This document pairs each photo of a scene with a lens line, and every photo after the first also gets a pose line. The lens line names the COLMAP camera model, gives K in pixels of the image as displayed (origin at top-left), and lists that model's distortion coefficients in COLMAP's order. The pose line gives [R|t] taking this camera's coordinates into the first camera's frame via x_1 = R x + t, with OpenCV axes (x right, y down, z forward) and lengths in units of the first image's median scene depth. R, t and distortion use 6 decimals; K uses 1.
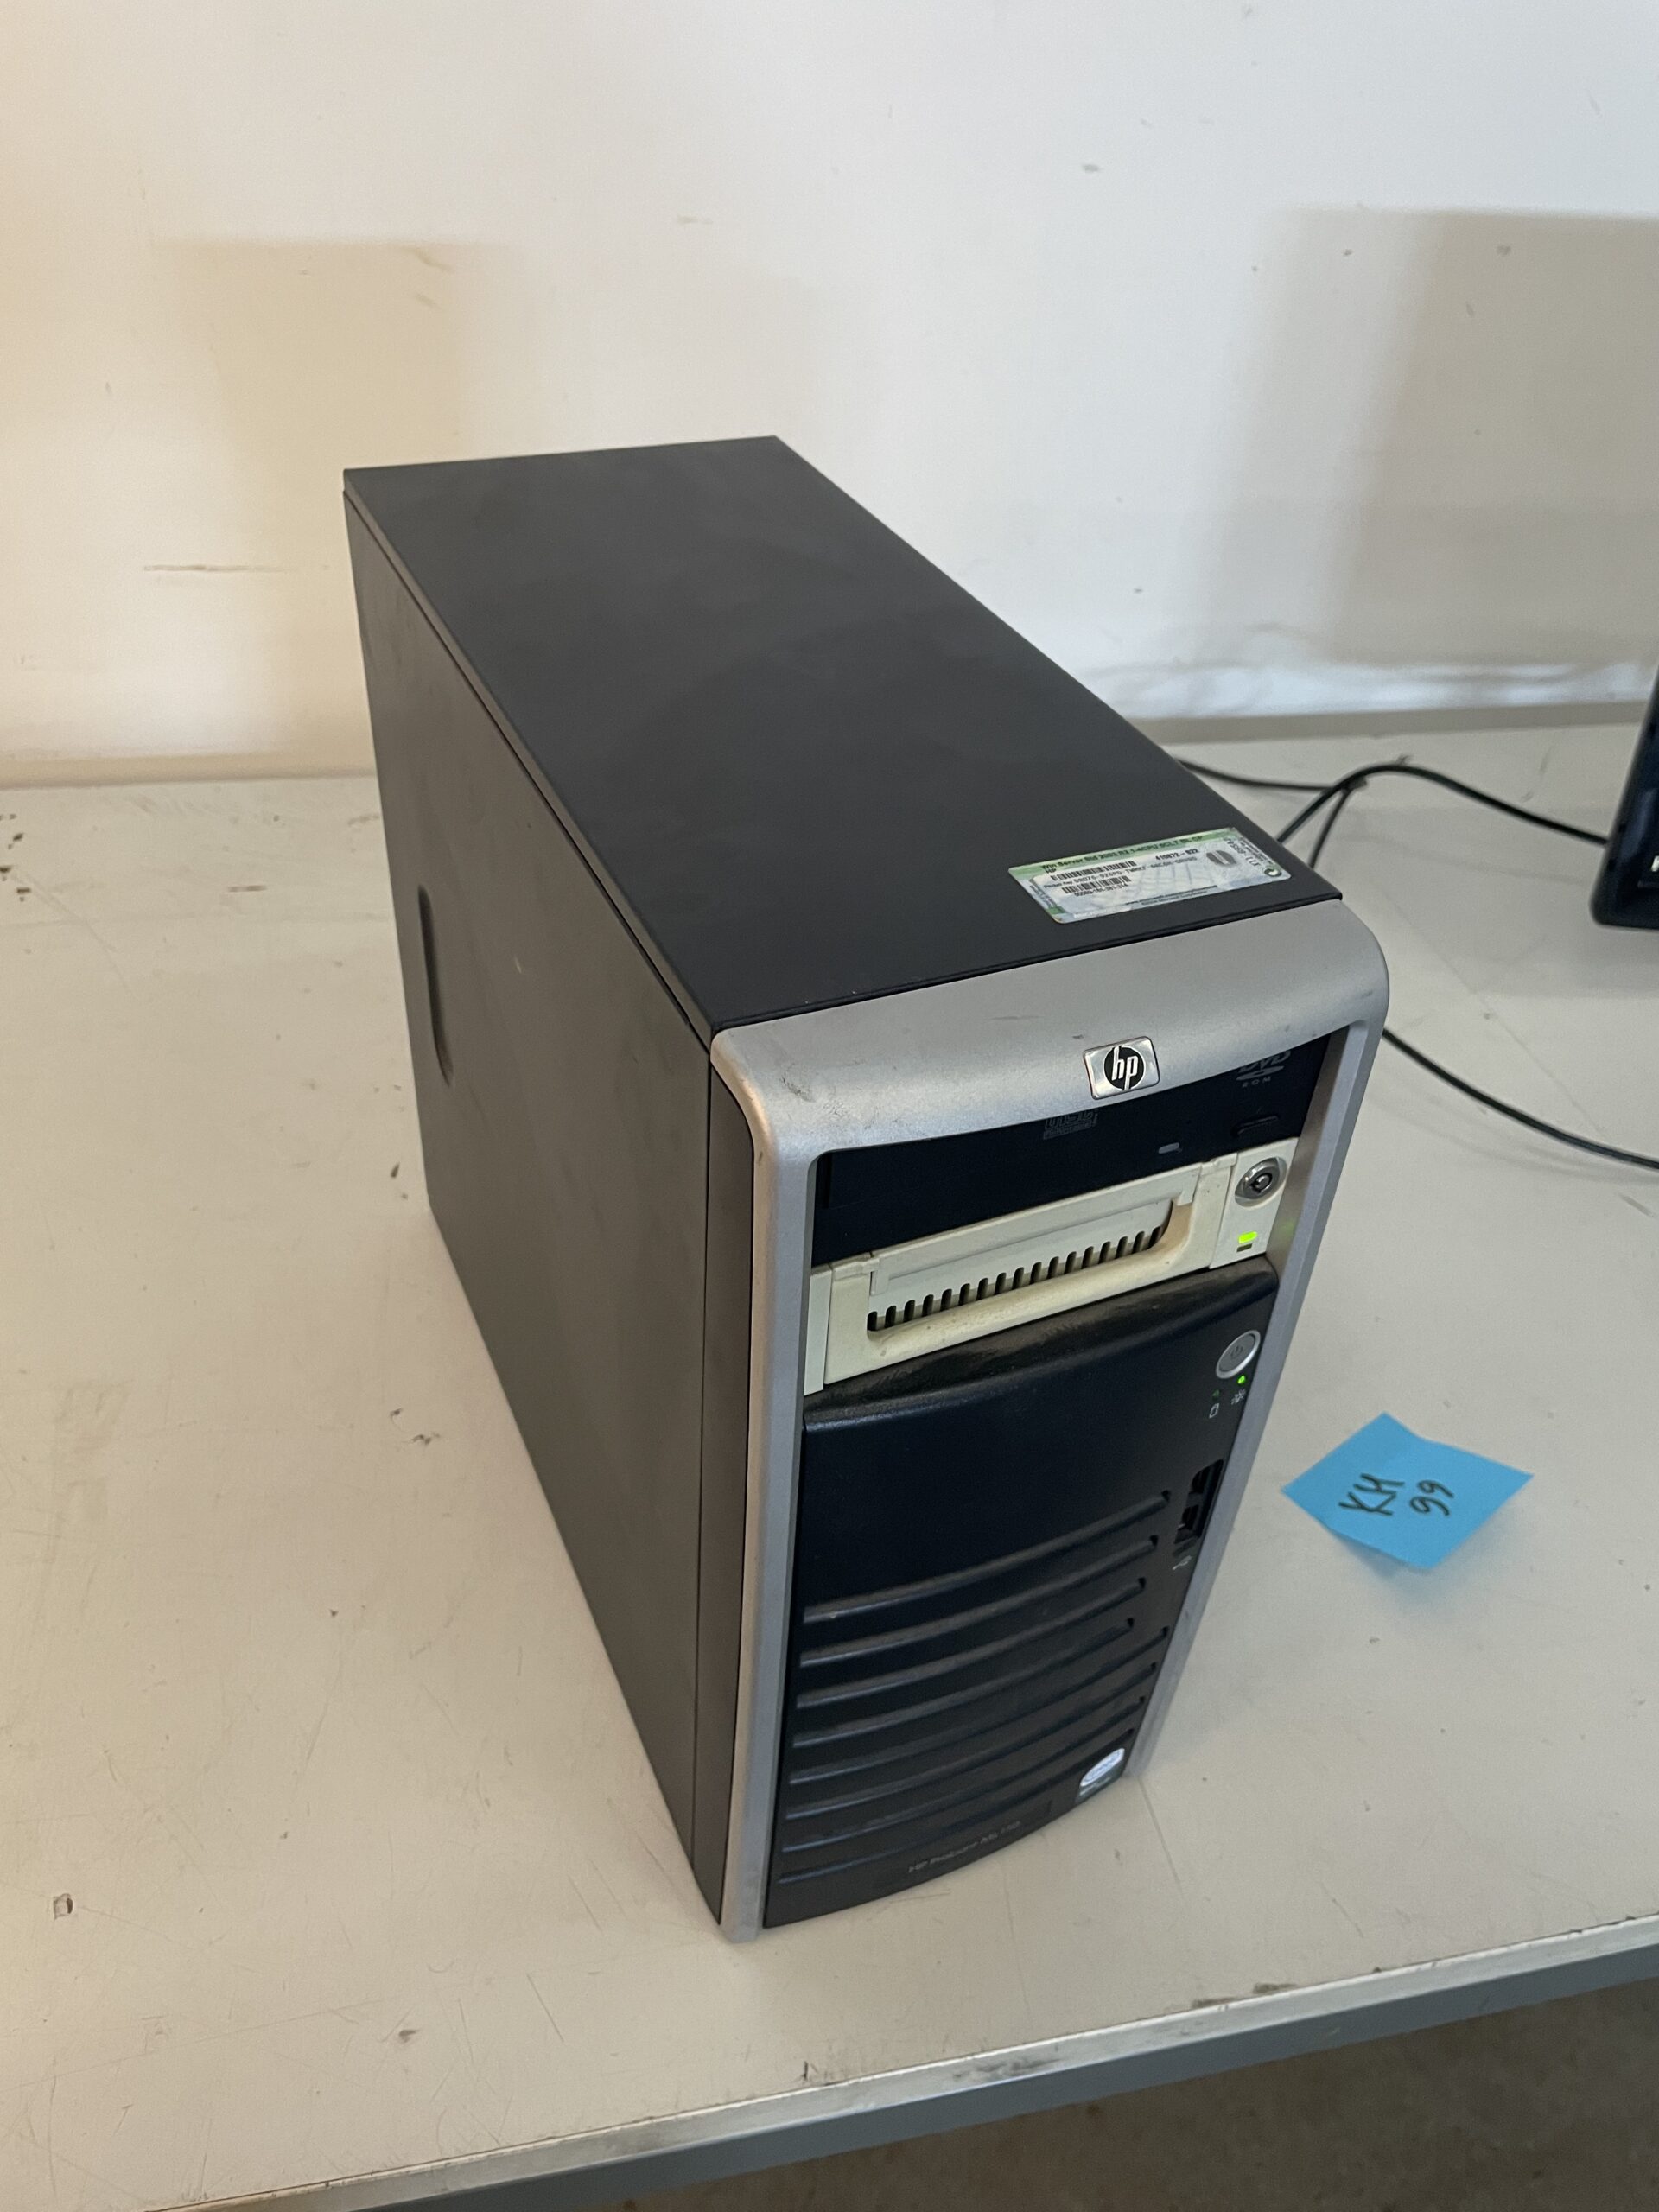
lens RADIAL K [[1704.9, 0, 845.9], [0, 1704.9, 1090.2], [0, 0, 1]] dist [0.072049, -0.108552]
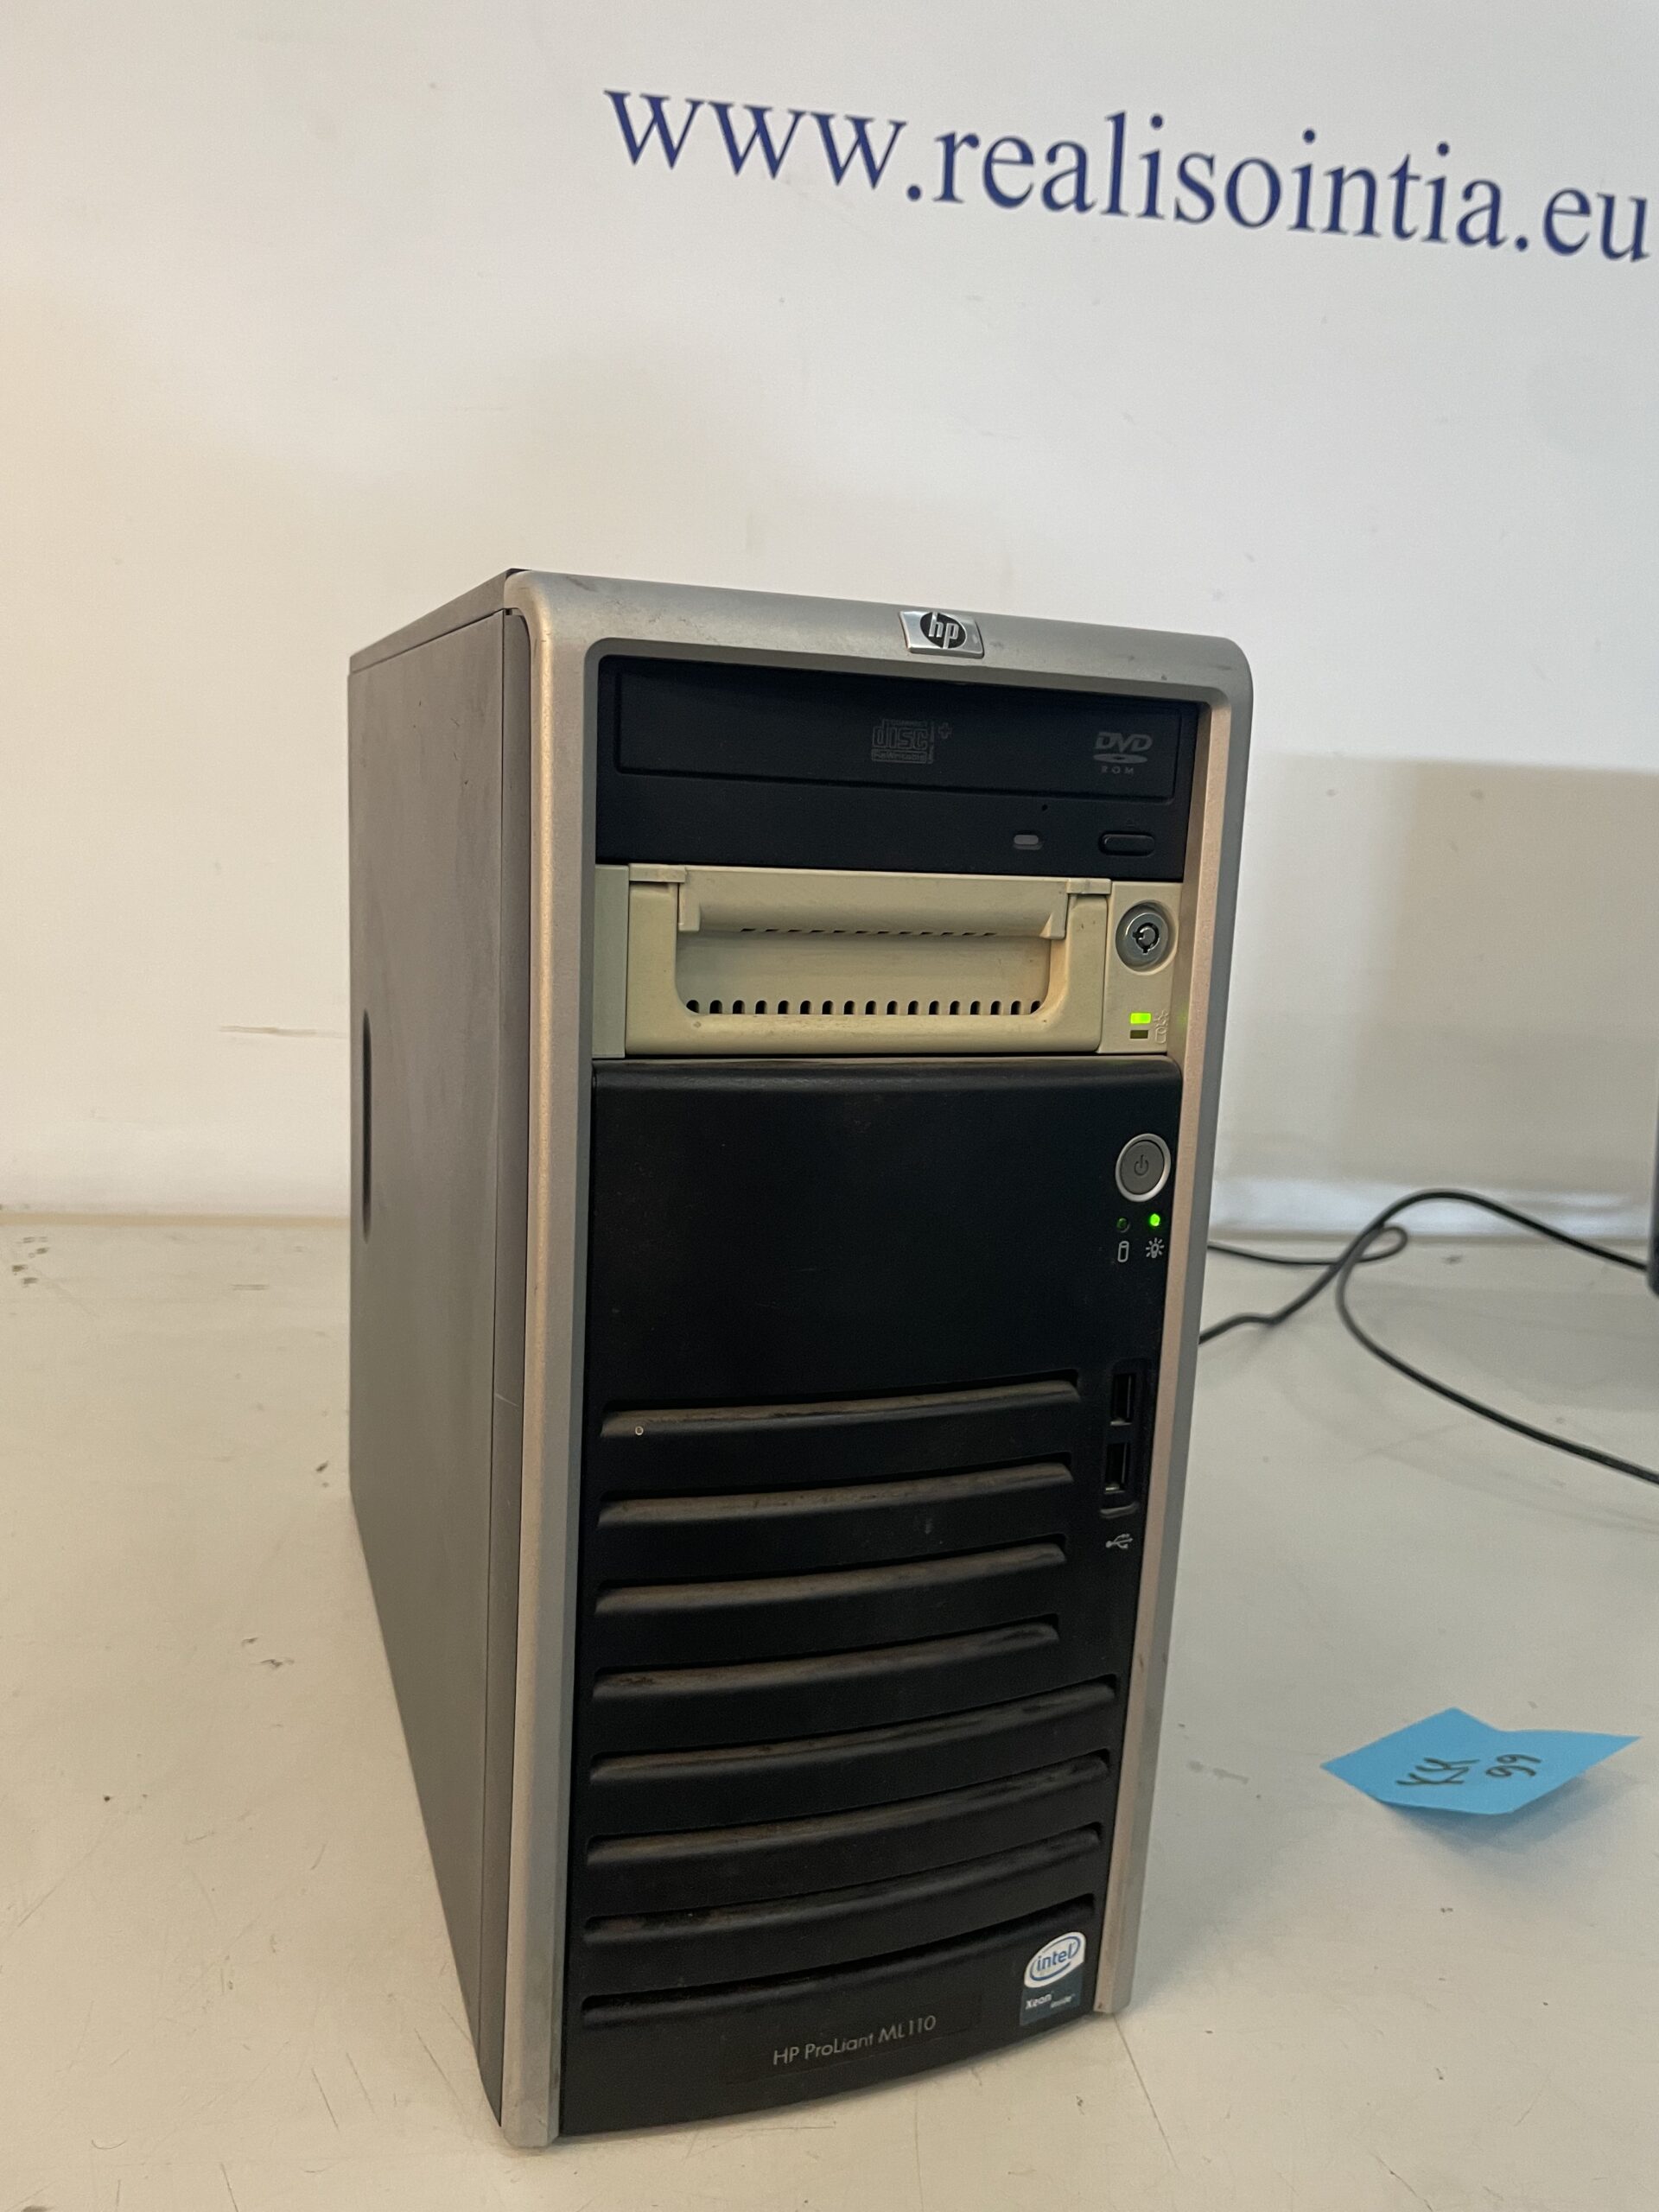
lens RADIAL K [[1704.9, 0, 845.8], [0, 1704.9, 1103.5], [0, 0, 1]] dist [0.072049, -0.108552]
pose [[0.997389, 0.002540, -0.072174, 0.108140], [-0.035764, 0.885600, -0.463070, 0.398109], [0.062741, 0.464442, 0.883378, 0.171340]]
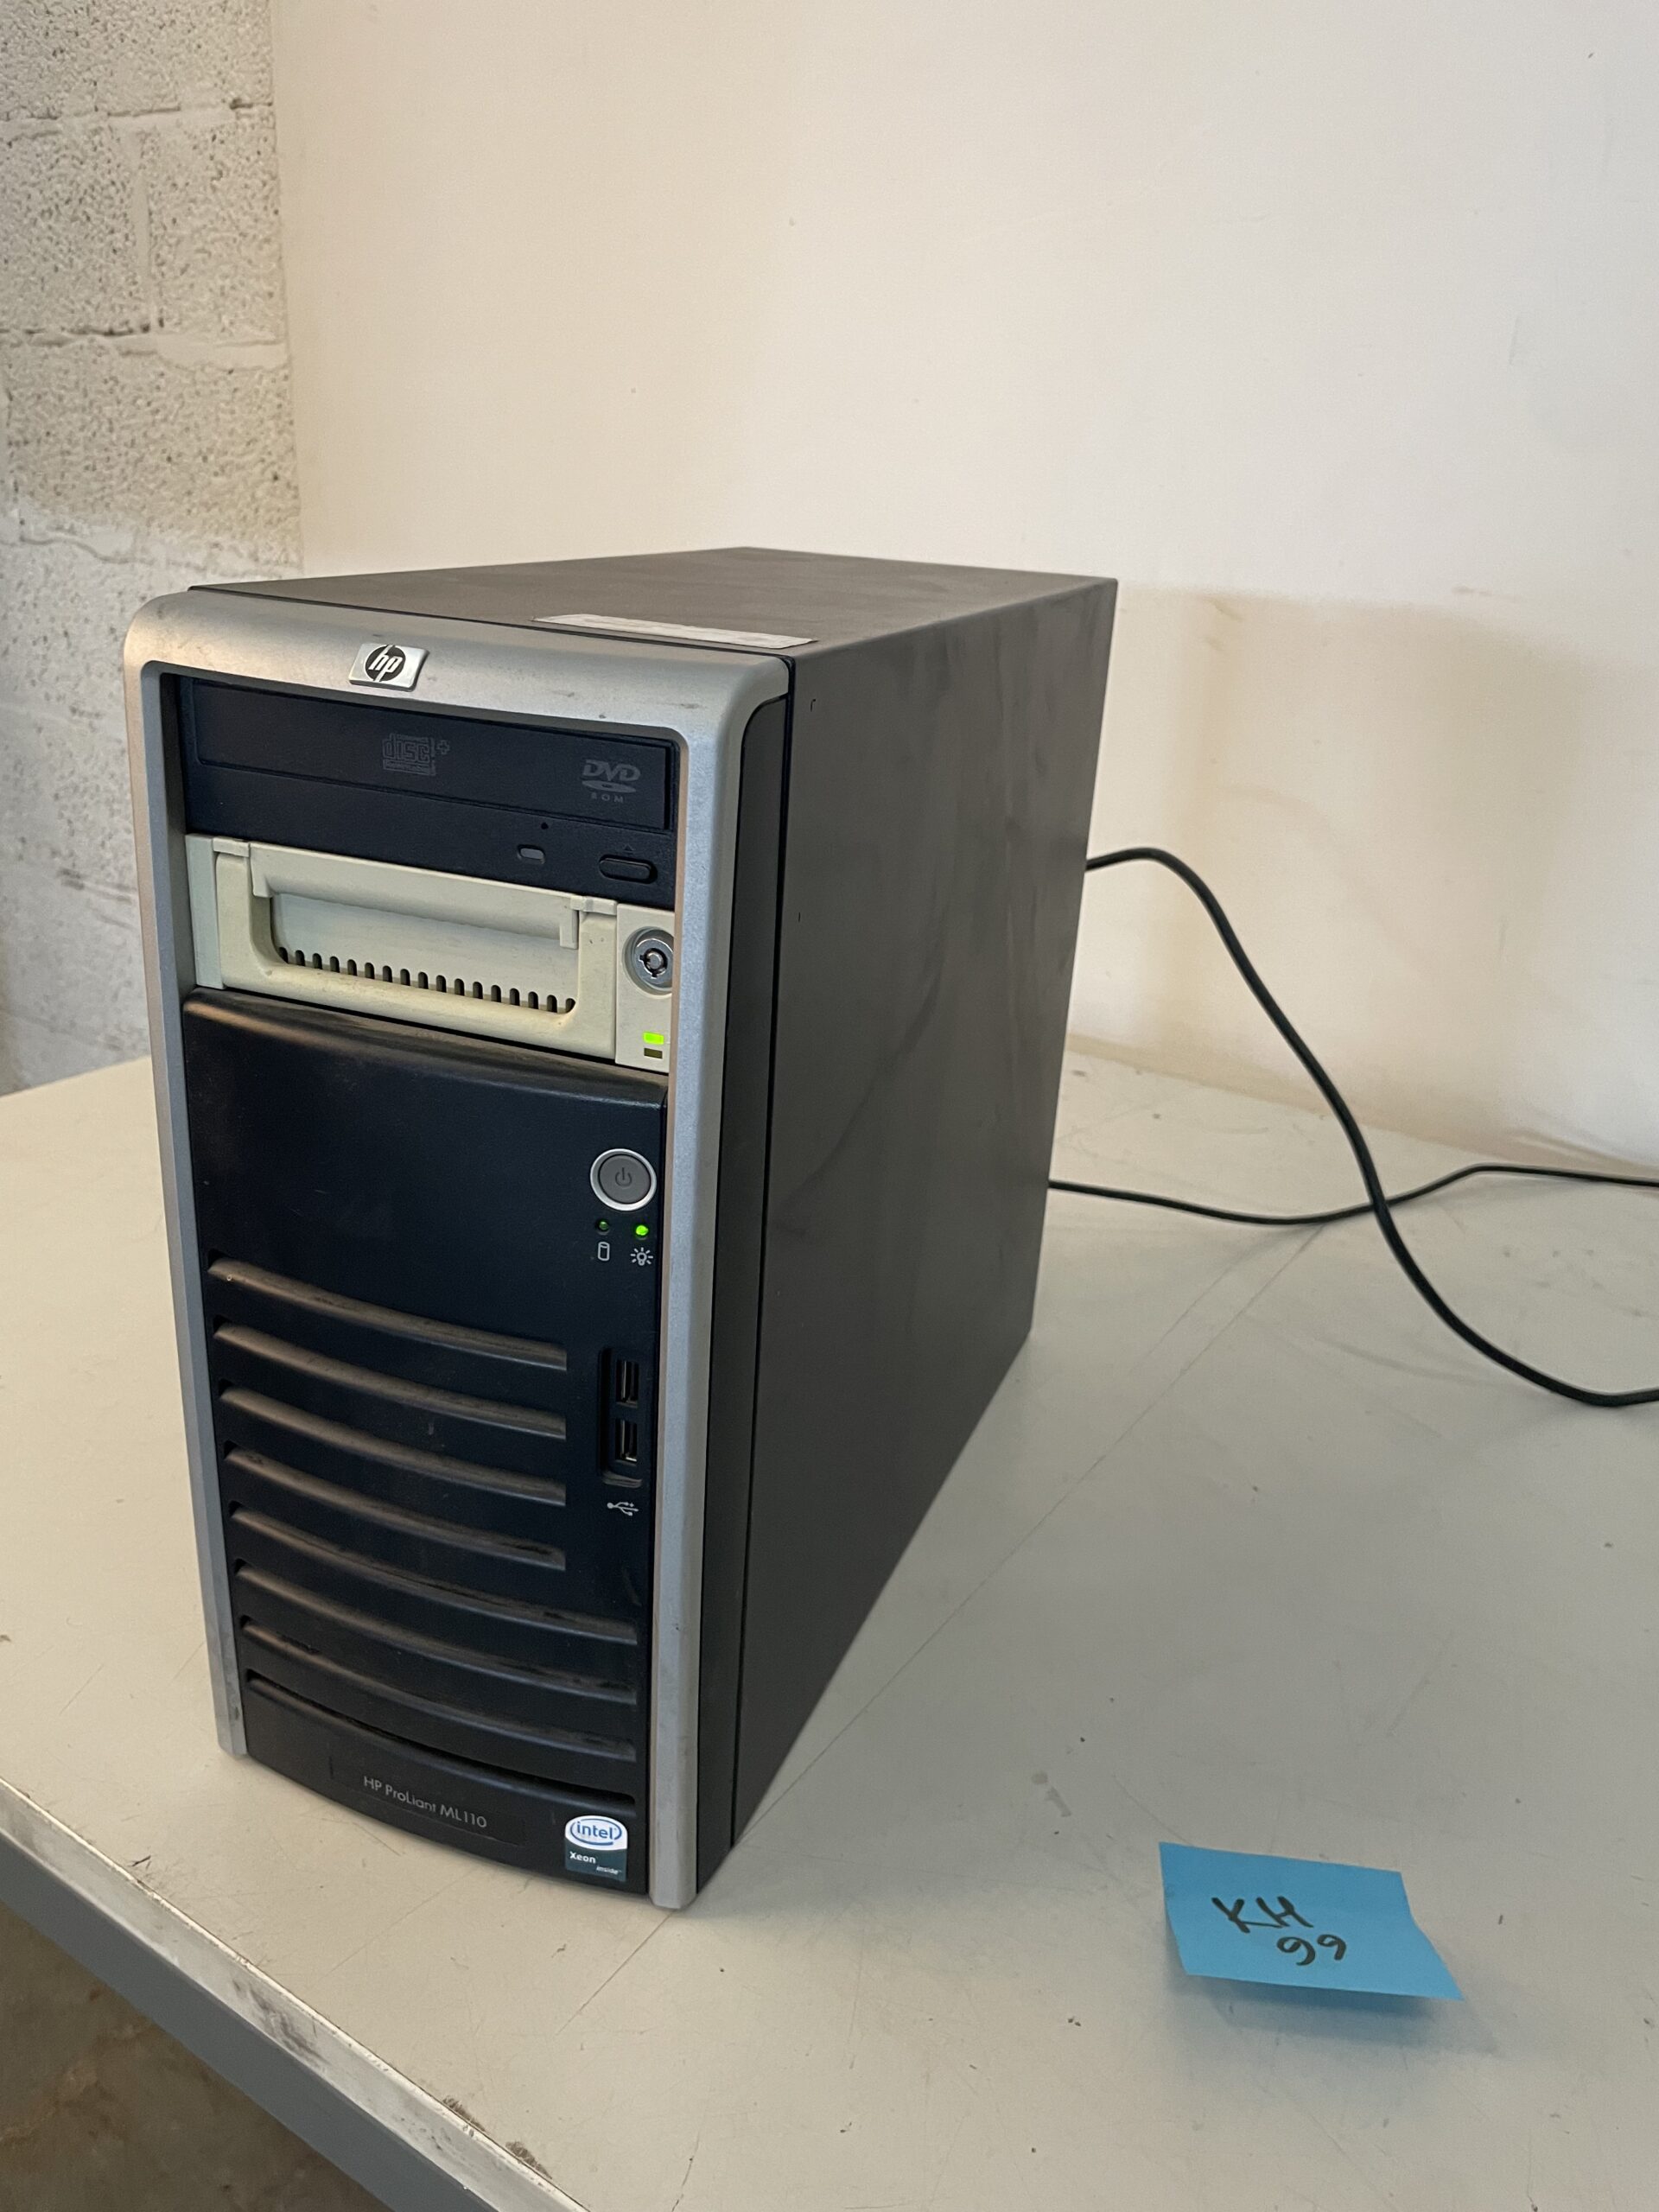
lens RADIAL K [[1704.9, 0, 866.1], [0, 1704.9, 1110.9], [0, 0, 1]] dist [0.072049, -0.108552]
pose [[0.706688, 0.238073, -0.666268, 0.683310], [-0.450998, 0.877153, -0.164932, 0.160821], [0.545153, 0.417041, 0.727244, 0.311043]]
